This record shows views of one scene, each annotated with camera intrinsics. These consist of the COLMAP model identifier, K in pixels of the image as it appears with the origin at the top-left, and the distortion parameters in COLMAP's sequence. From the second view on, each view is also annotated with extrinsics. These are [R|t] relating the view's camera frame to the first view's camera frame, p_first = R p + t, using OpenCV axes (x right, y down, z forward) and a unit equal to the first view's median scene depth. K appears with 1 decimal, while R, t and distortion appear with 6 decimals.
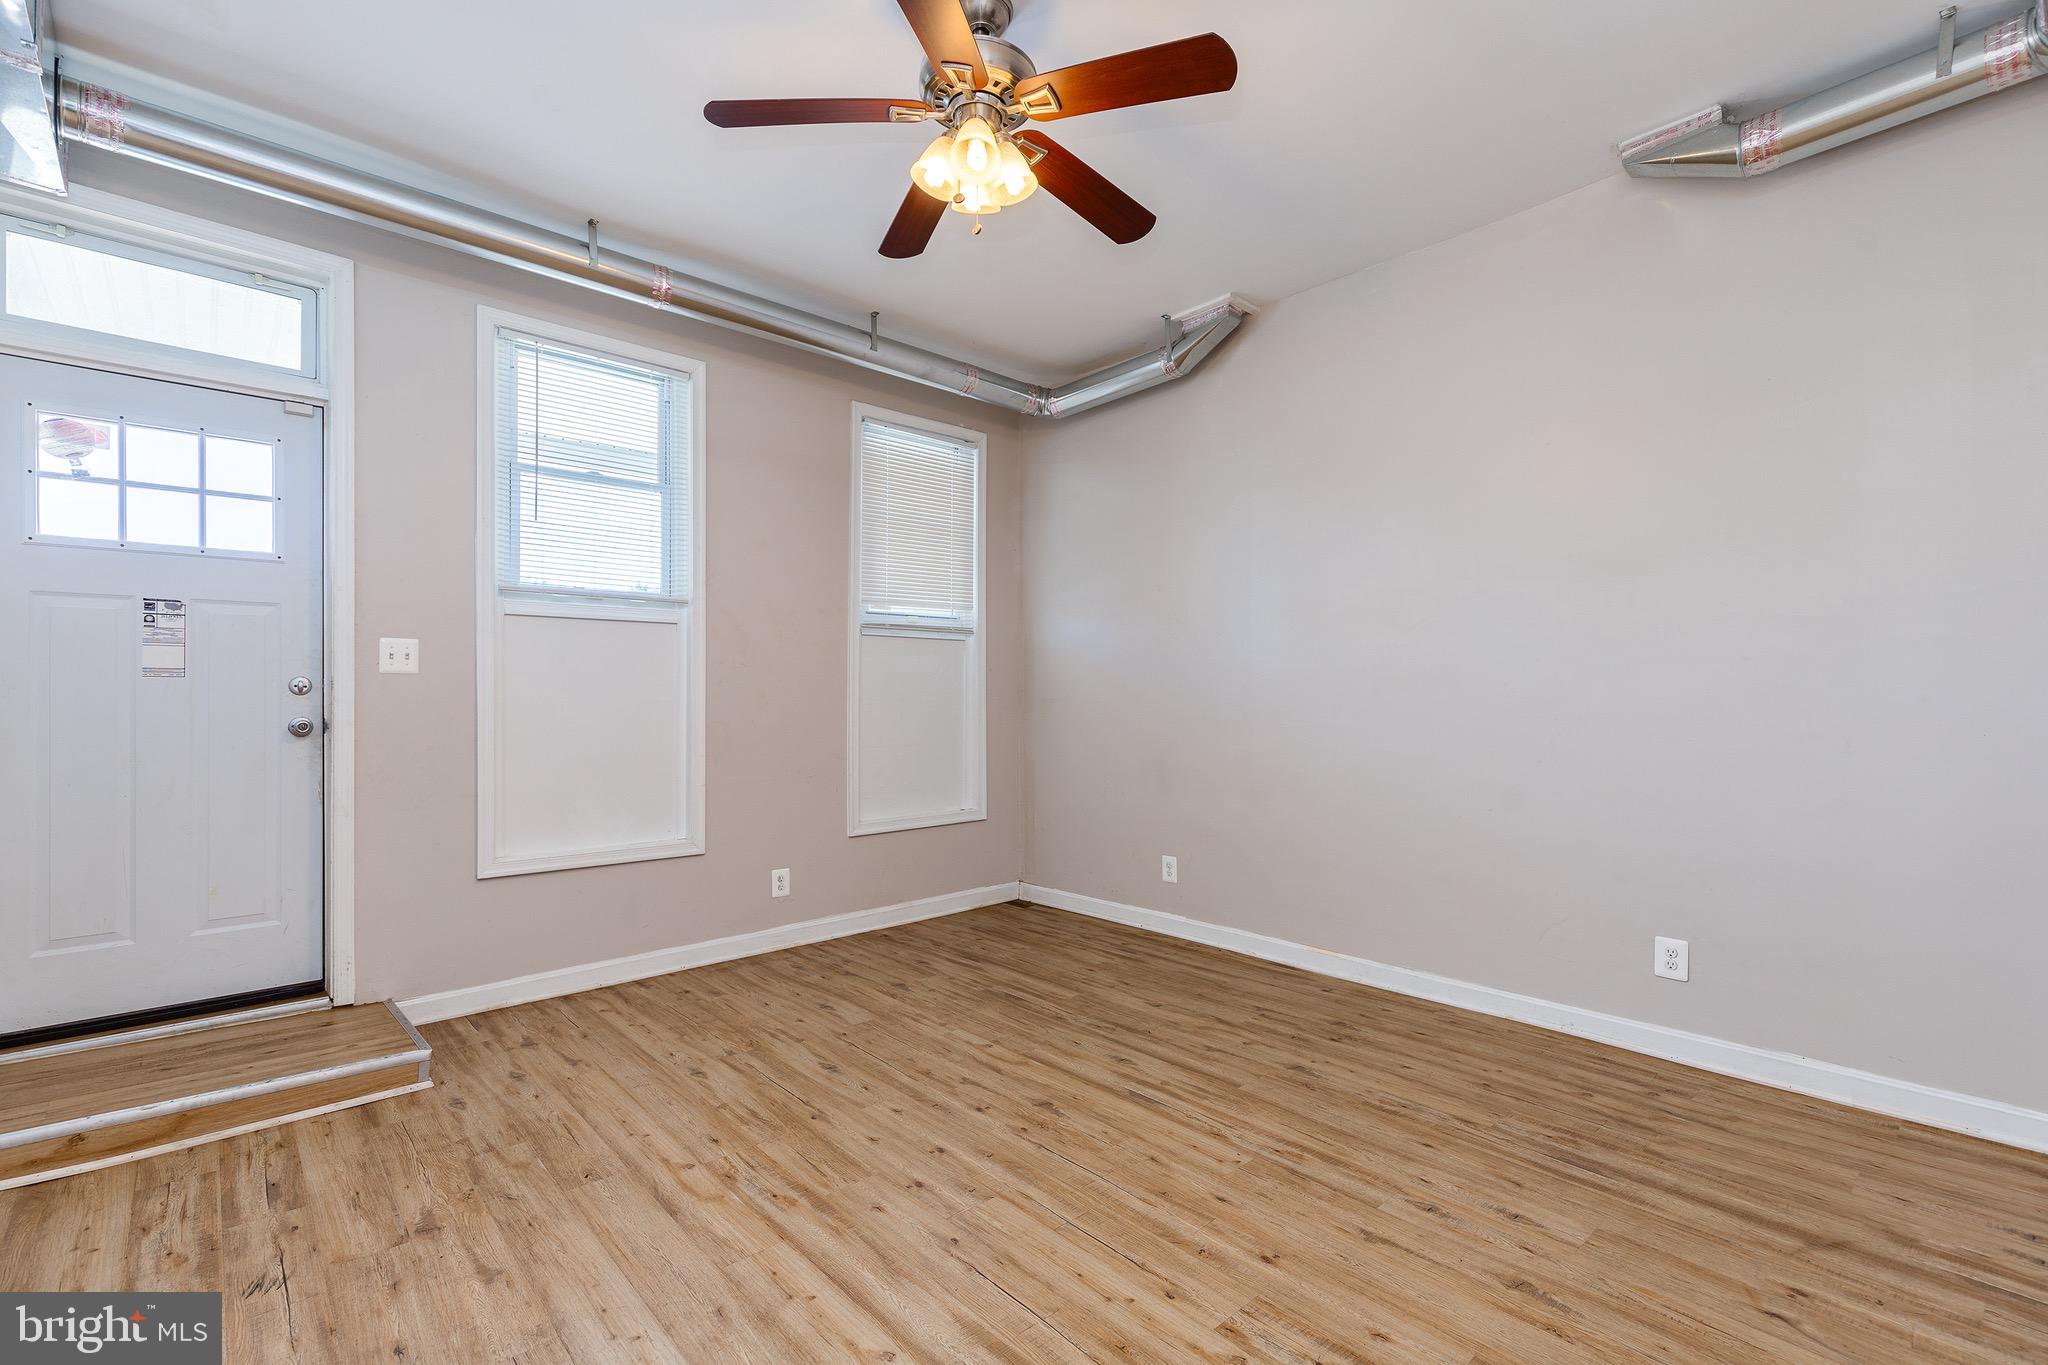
lens RADIAL K [[921.9, 0, 1034.0], [0, 921.9, 690.6], [0, 0, 1]] dist [0.014154, -0.003116]
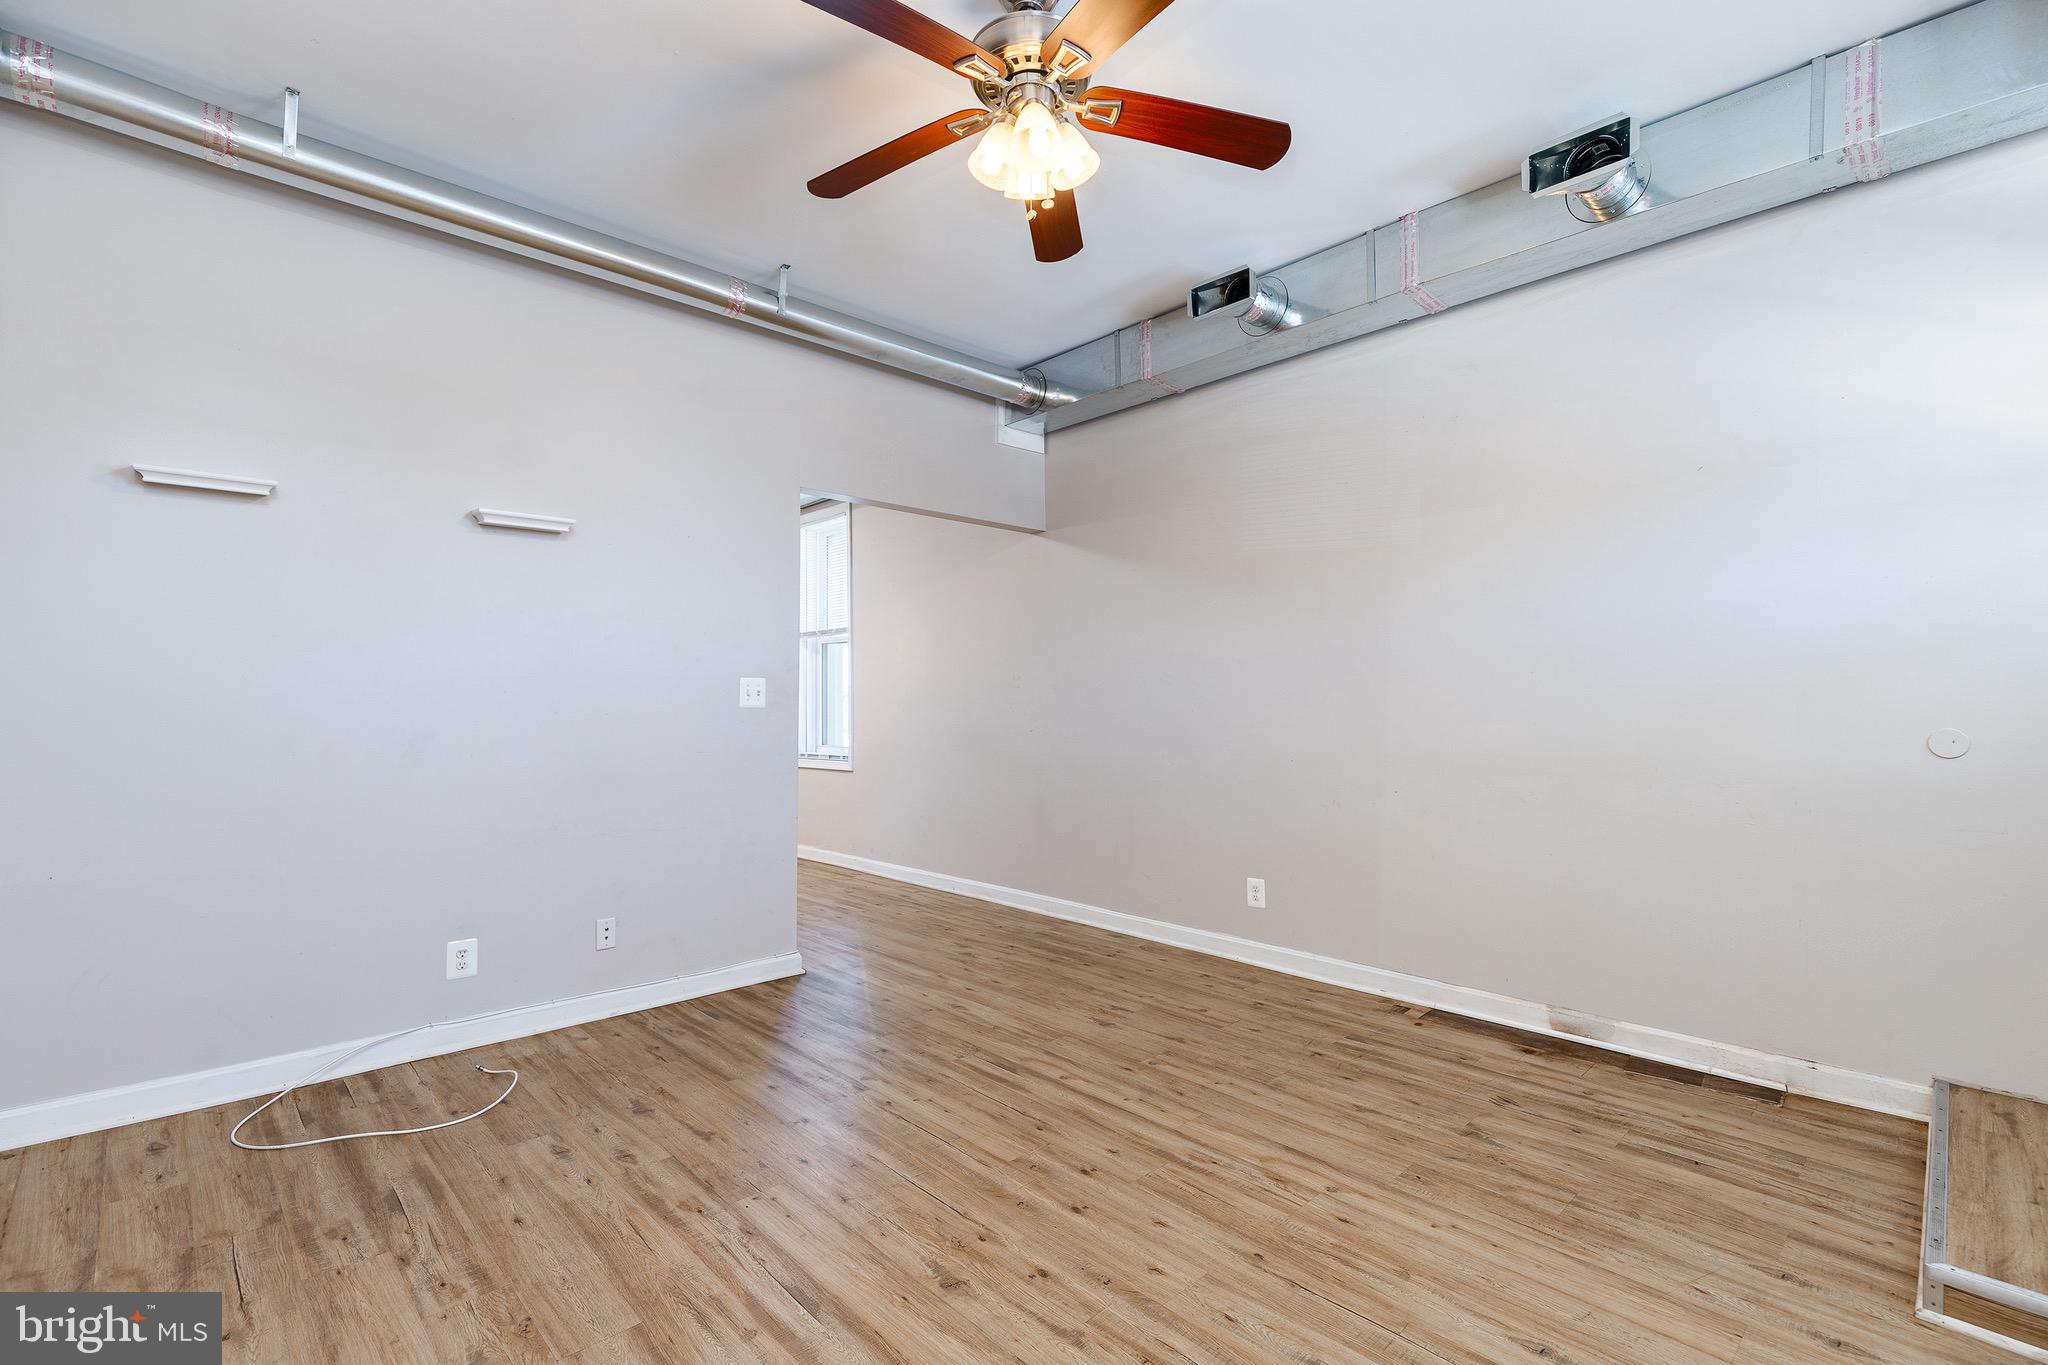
lens RADIAL K [[921.9, 0, 1034.0], [0, 921.9, 690.6], [0, 0, 1]] dist [0.014154, -0.003116]
pose [[-0.999538, 0.002521, -0.030282, -0.028835], [0.003071, 0.999831, -0.018123, 0.009328], [0.030231, -0.018207, -0.999377, 1.606753]]
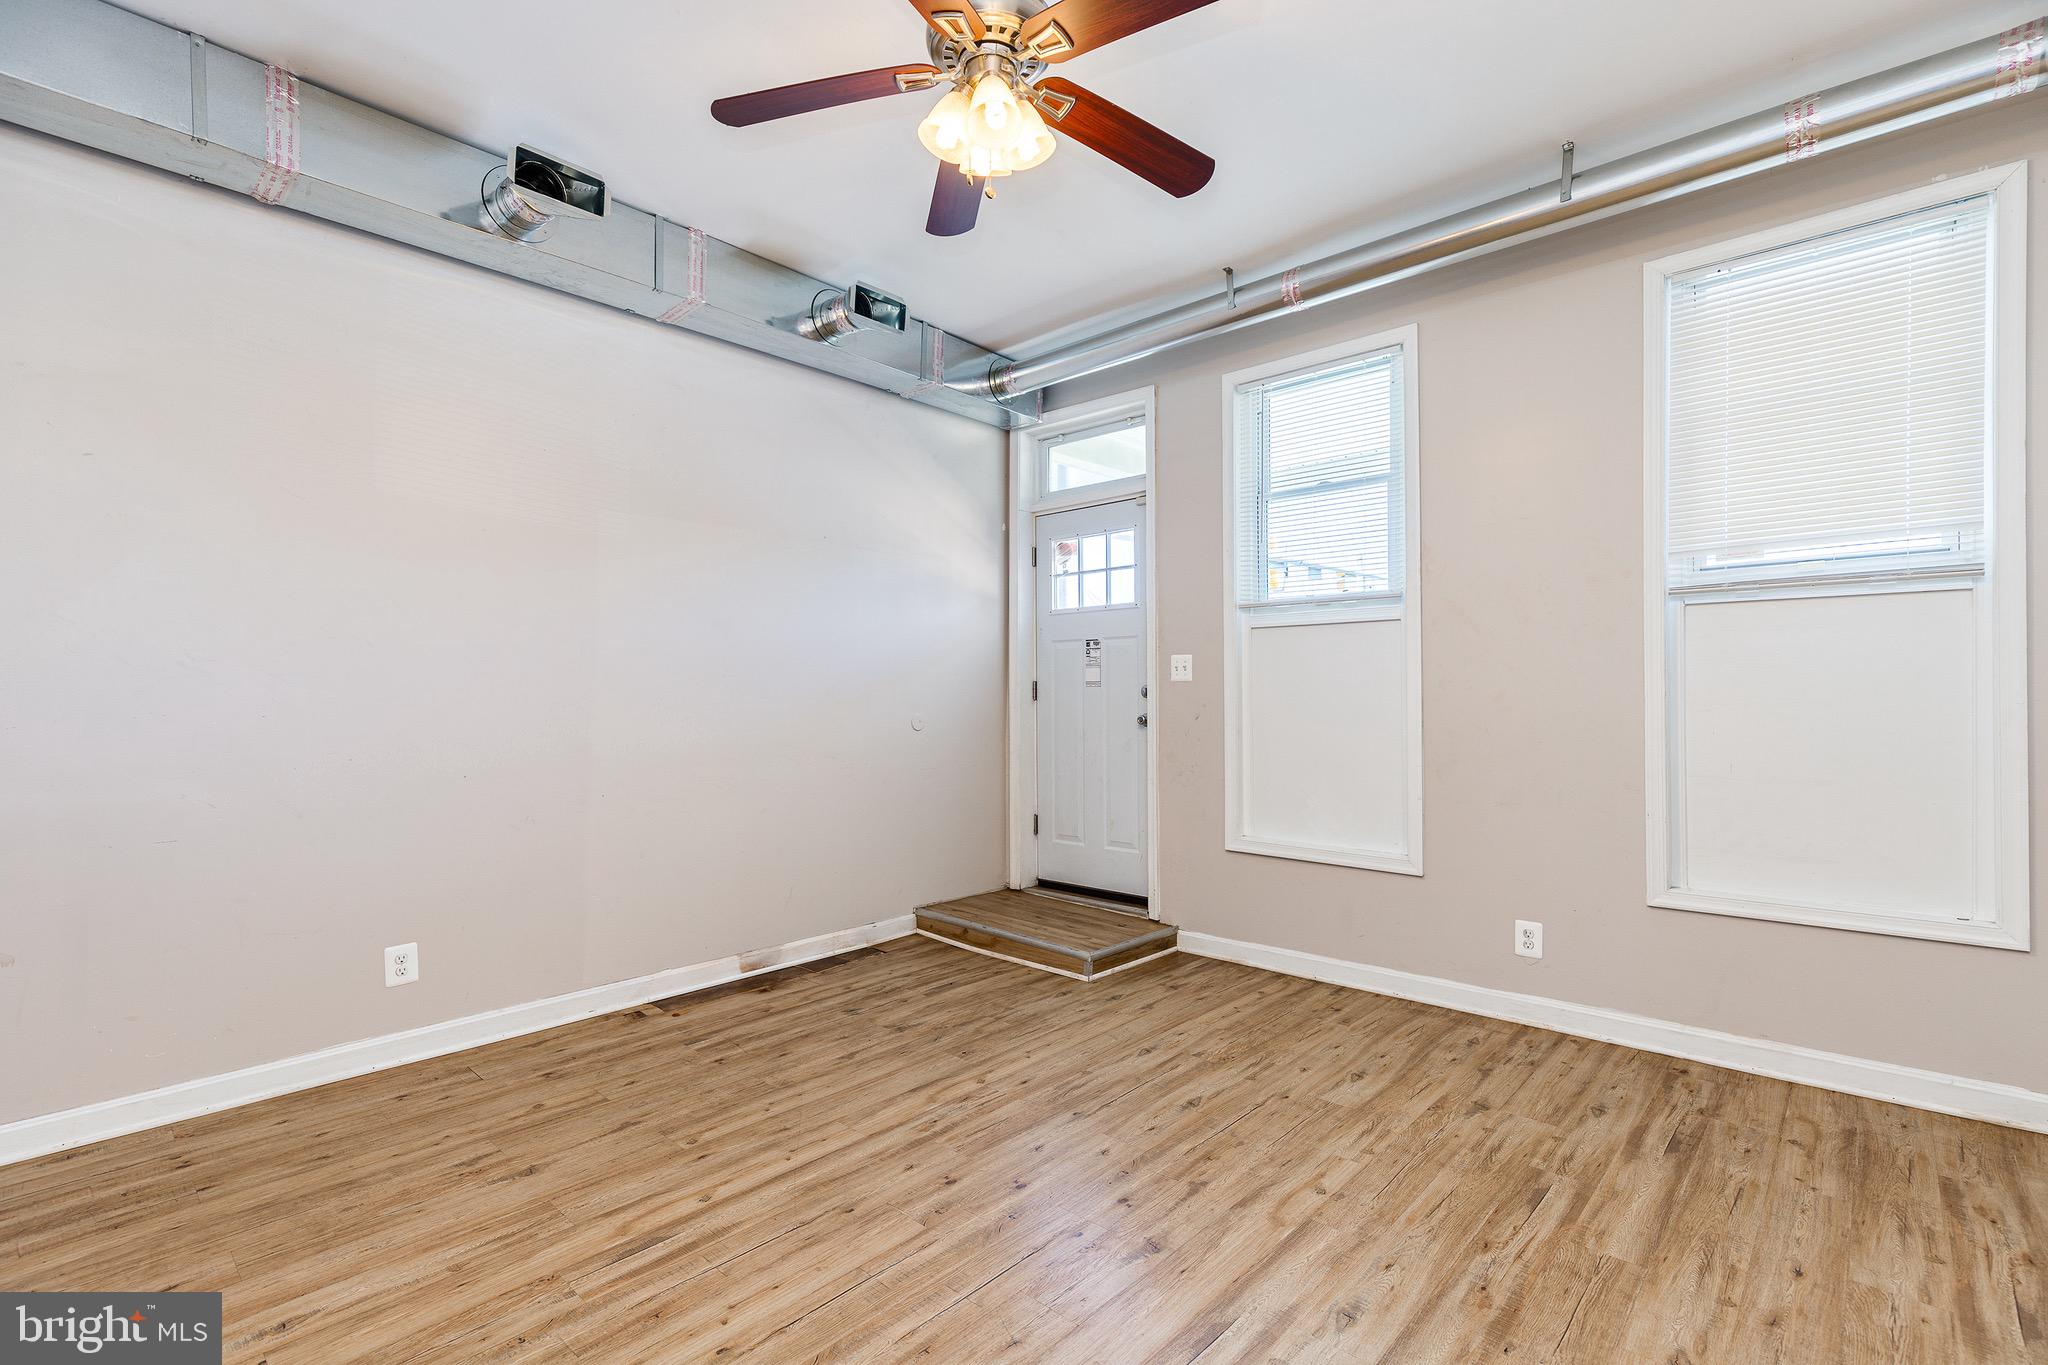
lens RADIAL K [[921.9, 0, 1034.0], [0, 921.9, 690.6], [0, 0, 1]] dist [0.014154, -0.003116]
pose [[0.094472, -0.007157, -0.995502, 0.705609], [0.008371, 0.999945, -0.006394, 0.001455], [0.995492, -0.007729, 0.094527, 0.784327]]
